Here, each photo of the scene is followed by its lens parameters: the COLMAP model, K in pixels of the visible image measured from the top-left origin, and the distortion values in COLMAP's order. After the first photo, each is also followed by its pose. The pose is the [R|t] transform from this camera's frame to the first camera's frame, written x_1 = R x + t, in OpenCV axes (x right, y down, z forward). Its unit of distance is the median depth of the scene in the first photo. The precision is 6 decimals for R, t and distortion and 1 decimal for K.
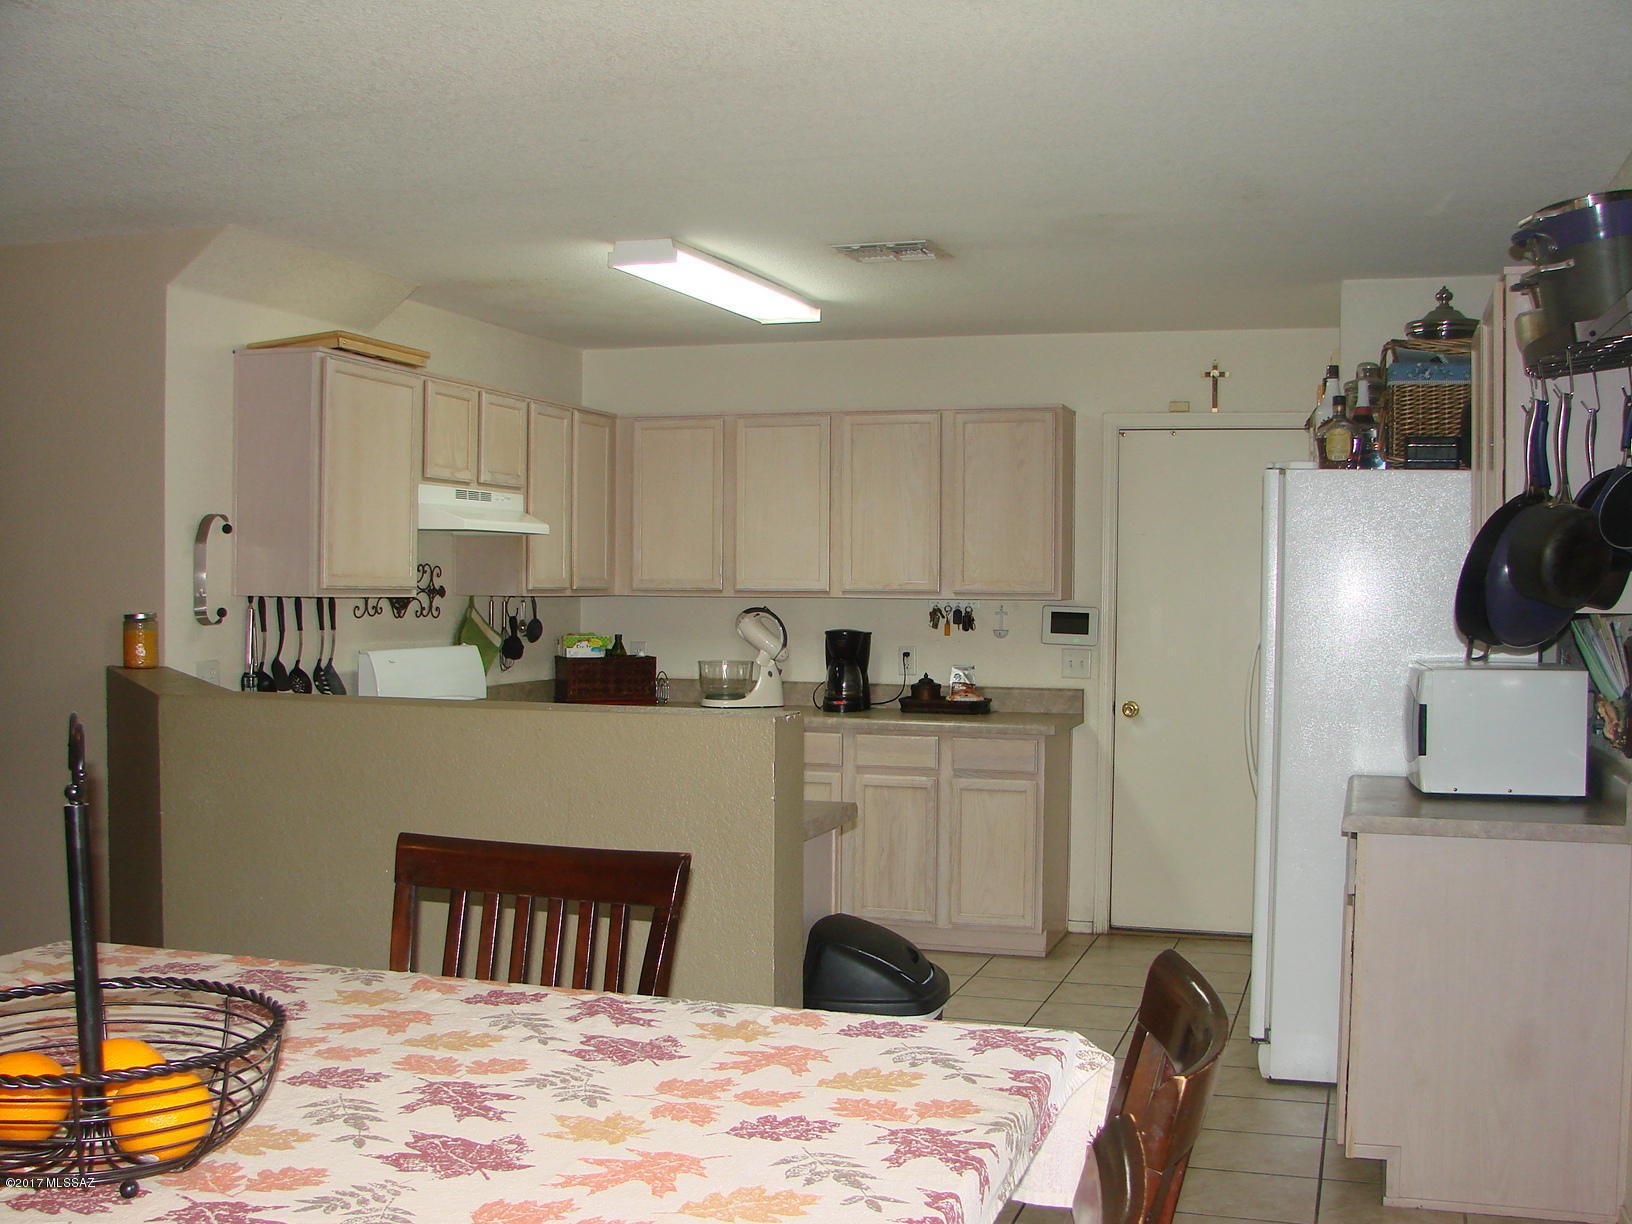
lens RADIAL K [[1756.4, 0, 845.8], [0, 1756.4, 650.5], [0, 0, 1]] dist [-0.216172, 0.273046]
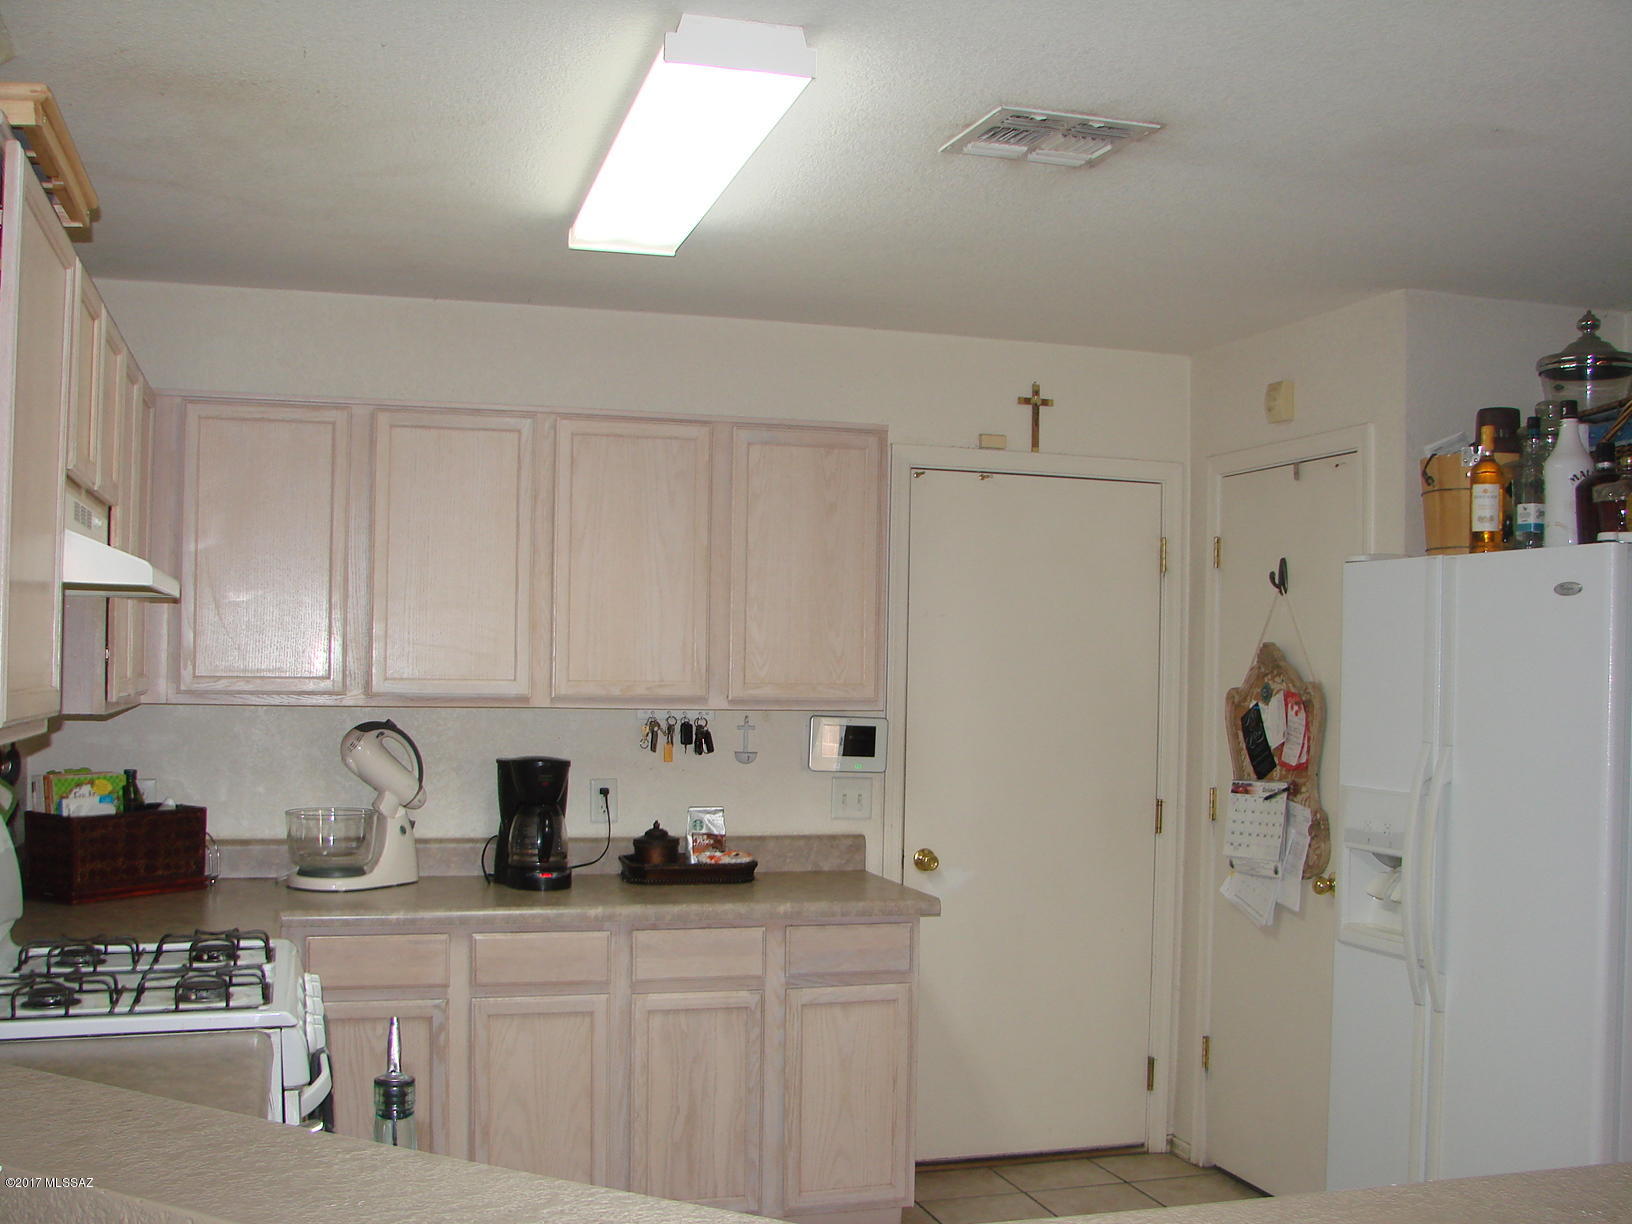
lens RADIAL K [[1756.4, 0, 845.8], [0, 1756.4, 650.5], [0, 0, 1]] dist [-0.216172, 0.273046]
pose [[0.822874, 0.007685, 0.568172, -0.284514], [0.011235, 0.999493, -0.029790, -0.032491], [-0.568113, 0.030897, 0.822371, 0.447803]]
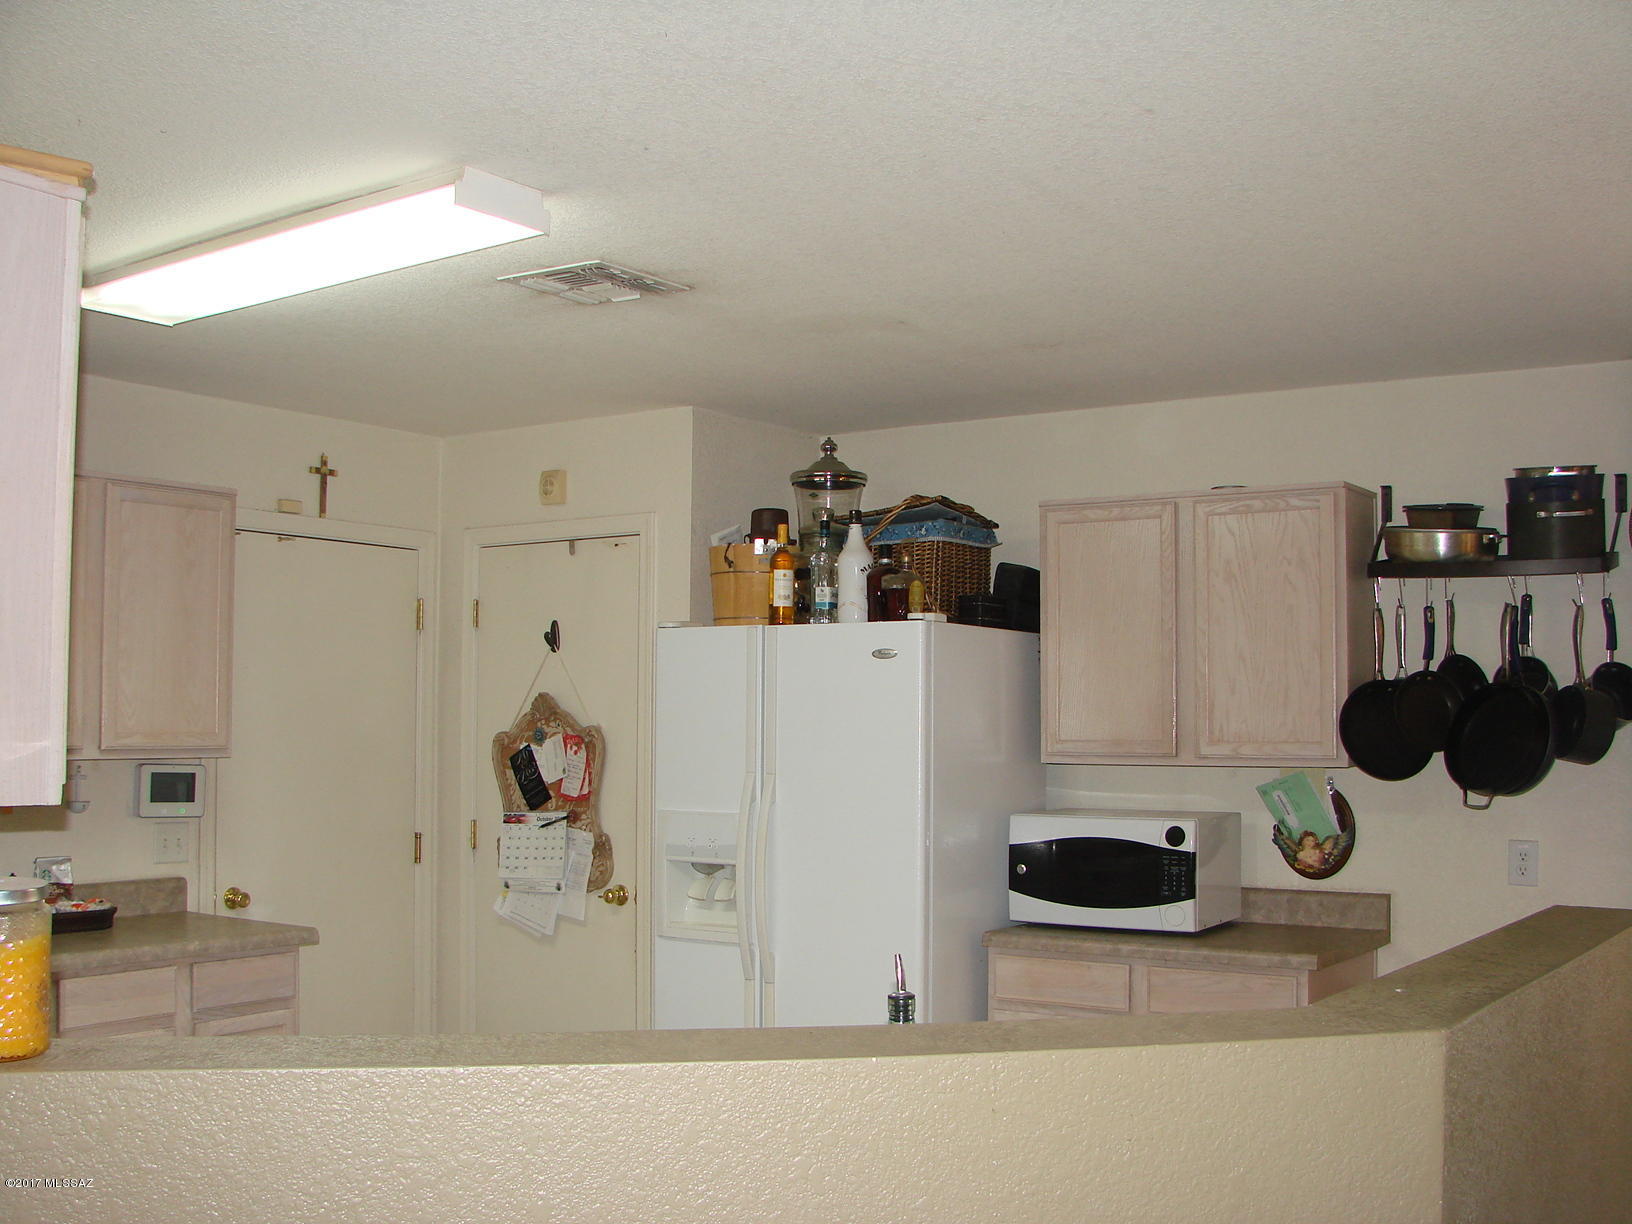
lens RADIAL K [[1756.4, 0, 845.8], [0, 1756.4, 650.5], [0, 0, 1]] dist [-0.216172, 0.273046]
pose [[0.284687, 0.029448, 0.958168, -0.497769], [0.031247, 0.998712, -0.039978, -0.037205], [-0.958111, 0.041321, 0.283400, 0.557652]]
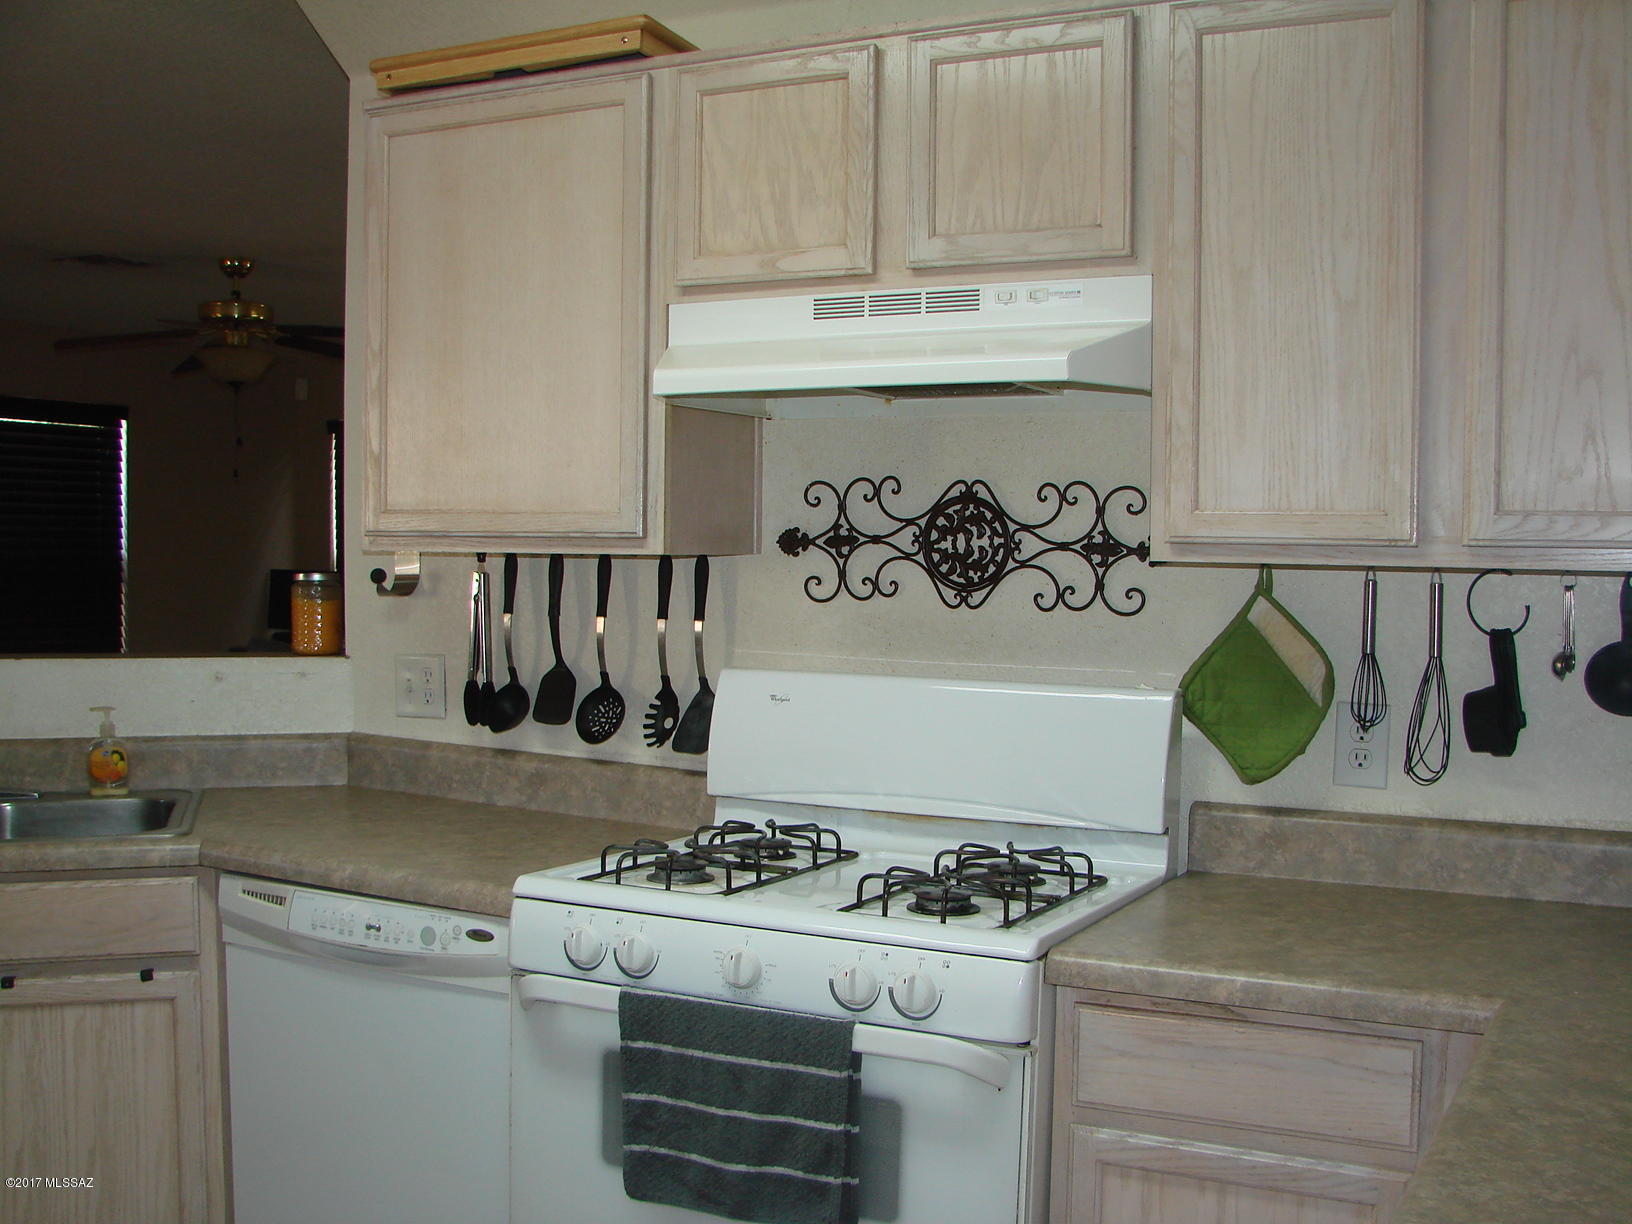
lens RADIAL K [[1756.4, 0, 845.8], [0, 1756.4, 650.5], [0, 0, 1]] dist [-0.216172, 0.273046]
pose [[-0.171126, 0.045226, -0.984211, 0.170010], [-0.048810, 0.997330, 0.054316, -0.028739], [0.984039, 0.057334, -0.168462, 0.978091]]
